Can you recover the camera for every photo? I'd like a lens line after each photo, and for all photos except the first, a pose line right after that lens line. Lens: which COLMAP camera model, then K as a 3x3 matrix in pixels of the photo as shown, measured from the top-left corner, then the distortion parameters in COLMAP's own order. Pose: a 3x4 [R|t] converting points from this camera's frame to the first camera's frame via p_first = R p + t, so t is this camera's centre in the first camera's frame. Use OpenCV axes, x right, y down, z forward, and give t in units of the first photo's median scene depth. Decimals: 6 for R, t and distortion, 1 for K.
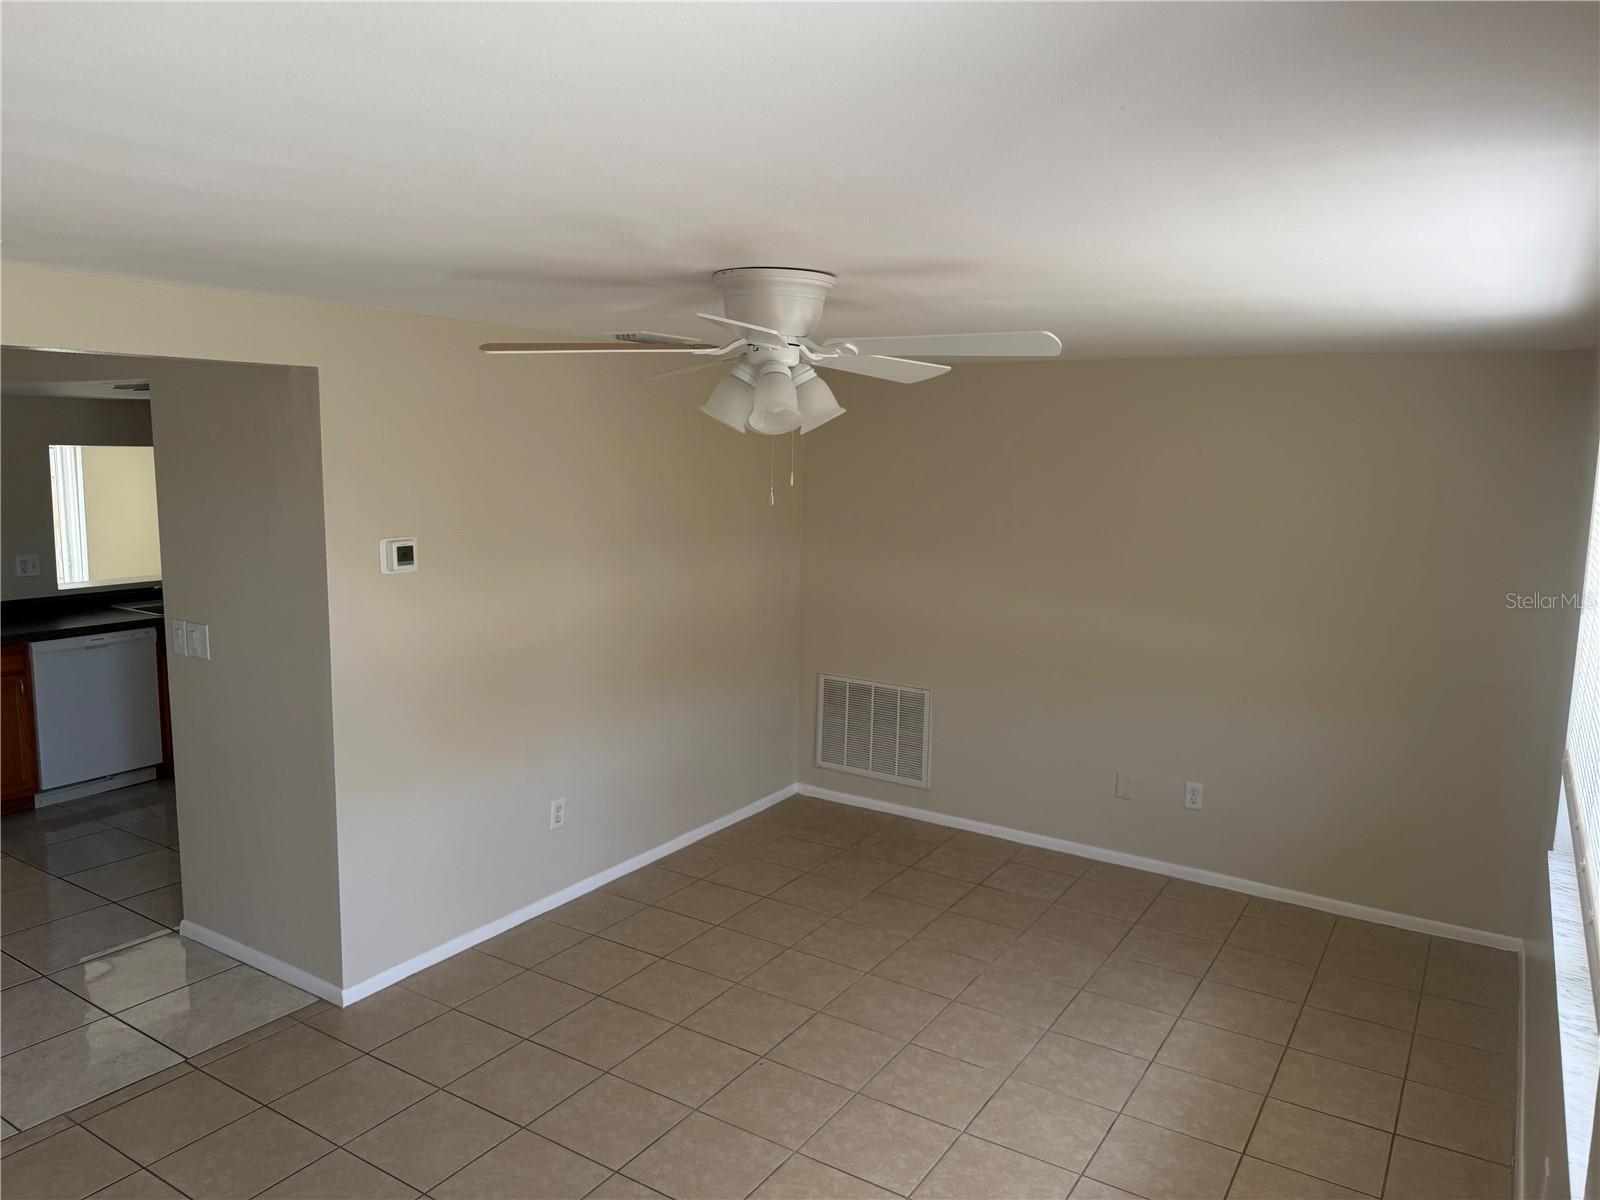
lens RADIAL K [[1122.1, 0, 800.0], [0, 1122.1, 600.0], [0, 0, 1]] dist [0.074825, -0.108488]
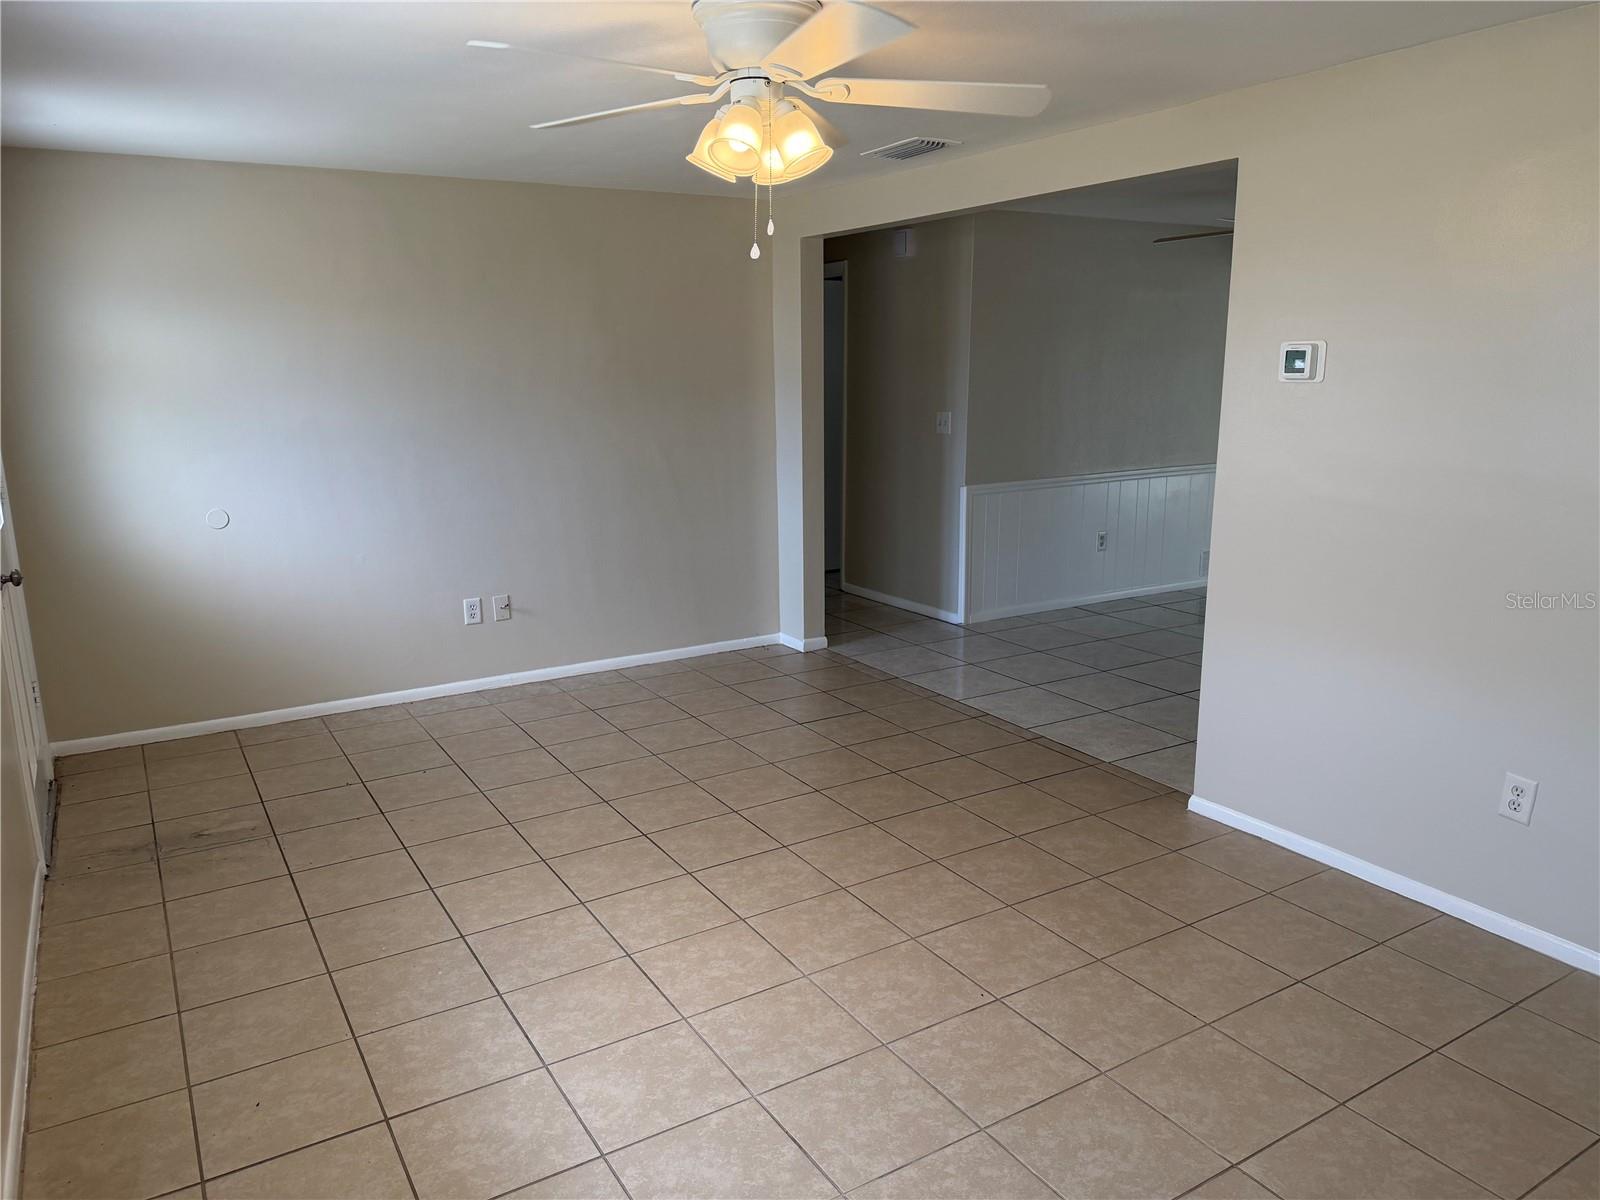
lens RADIAL K [[1141.2, 0, 800.0], [0, 1141.2, 600.0], [0, 0, 1]] dist [-0.000268, -0.002563]
pose [[-0.444329, 0.154782, -0.882391, 0.658473], [-0.145647, 0.959377, 0.241627, -0.019939], [0.883945, 0.235879, -0.403736, 1.123391]]
